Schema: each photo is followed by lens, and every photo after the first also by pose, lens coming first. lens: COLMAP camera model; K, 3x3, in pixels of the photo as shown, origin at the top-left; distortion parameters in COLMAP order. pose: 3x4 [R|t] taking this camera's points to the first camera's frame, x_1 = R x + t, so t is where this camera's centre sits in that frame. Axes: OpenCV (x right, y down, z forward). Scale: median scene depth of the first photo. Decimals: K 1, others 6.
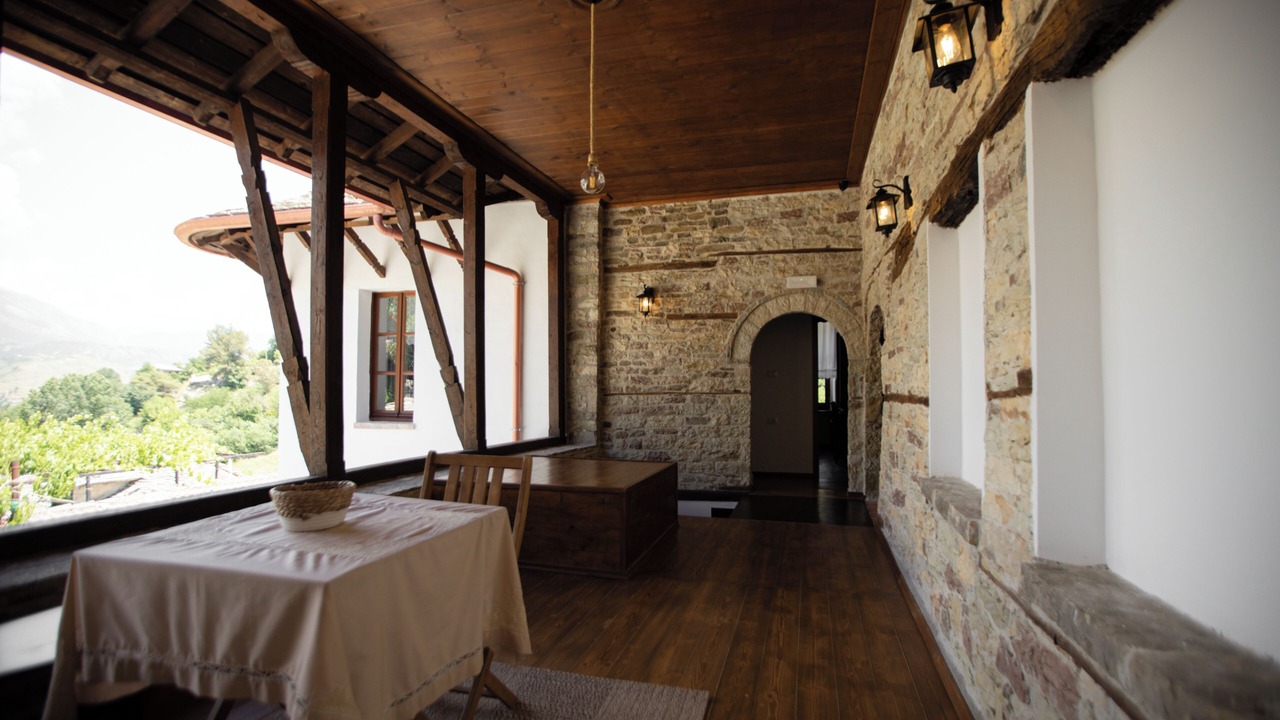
lens RADIAL K [[585.5, 0, 656.2], [0, 585.5, 373.2], [0, 0, 1]] dist [-0.058504, 0.019144]
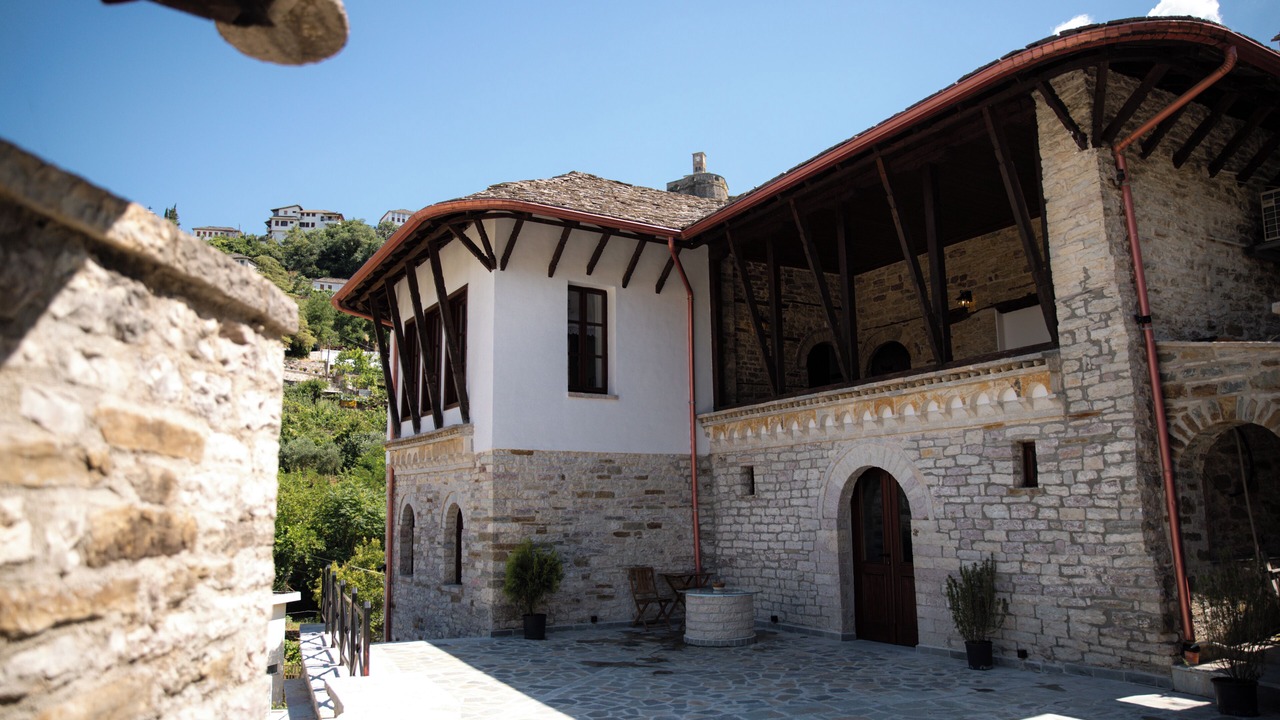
lens RADIAL K [[919.4, 0, 640.0], [0, 919.4, 360.0], [0, 0, 1]] dist [-0.093034, 0.000693]
pose [[0.720719, 0.105814, 0.685104, -1.894703], [-0.011364, 0.989953, -0.140942, 0.315703], [-0.693134, 0.093794, 0.714680, -0.499541]]
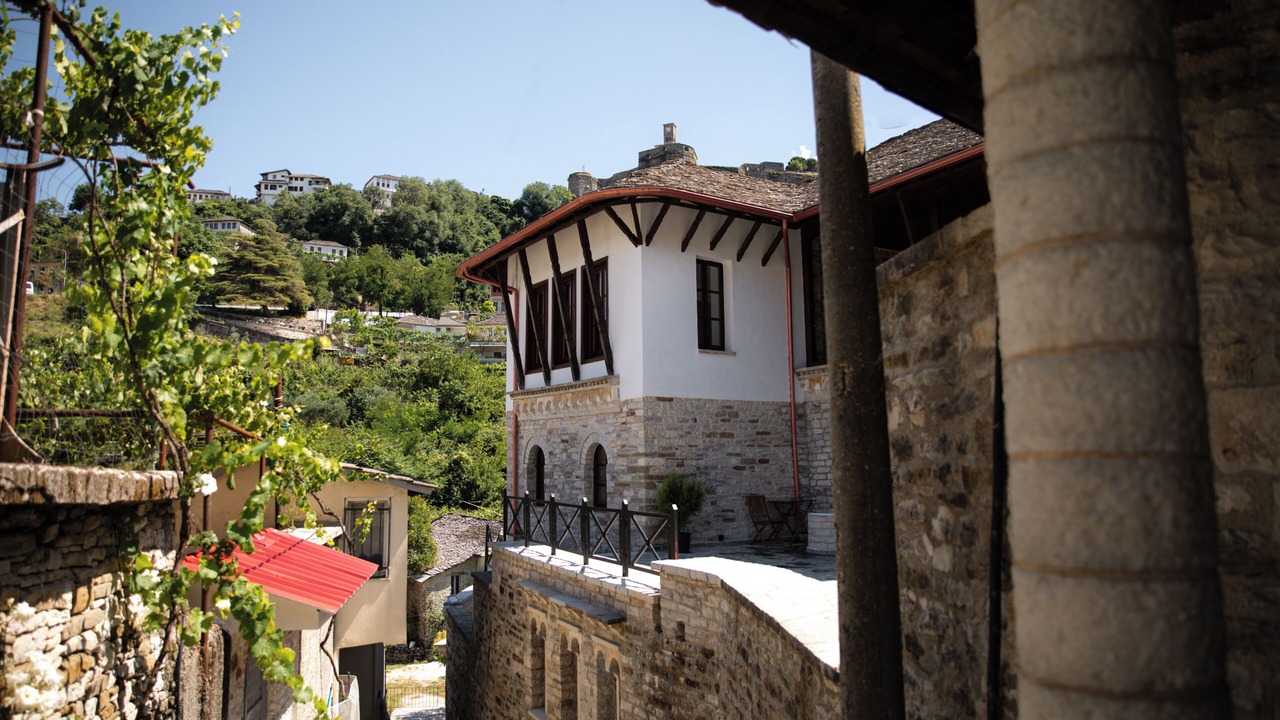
lens RADIAL K [[877.7, 0, 640.0], [0, 877.7, 360.0], [0, 0, 1]] dist [-0.122527, 0.104893]
pose [[0.691253, 0.079422, 0.718235, -2.383422], [-0.013311, 0.995172, -0.097234, 0.357604], [-0.722491, 0.057653, 0.688973, -0.407040]]
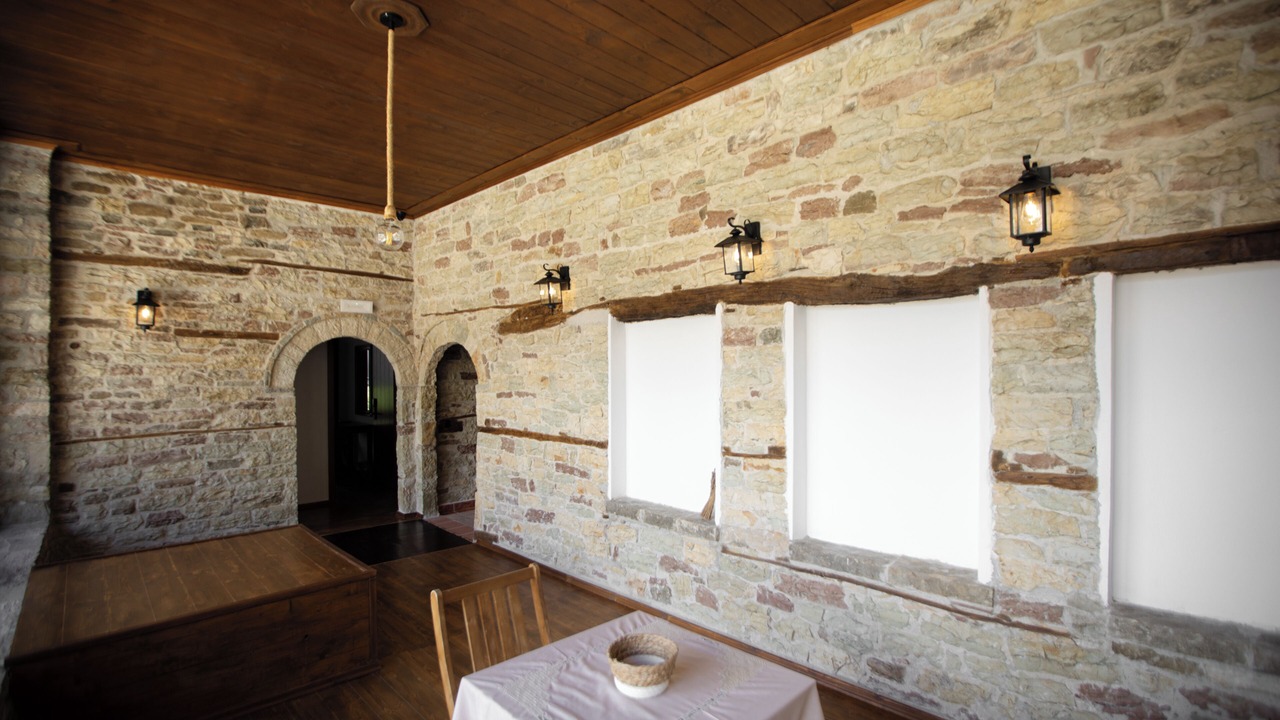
lens RADIAL K [[585.5, 0, 656.2], [0, 585.5, 373.2], [0, 0, 1]] dist [-0.058504, 0.019144]
pose [[0.484544, -0.006753, 0.874741, -0.325454], [-0.020795, 0.999599, 0.019236, -0.071394], [-0.874520, -0.027511, 0.484209, 0.101822]]
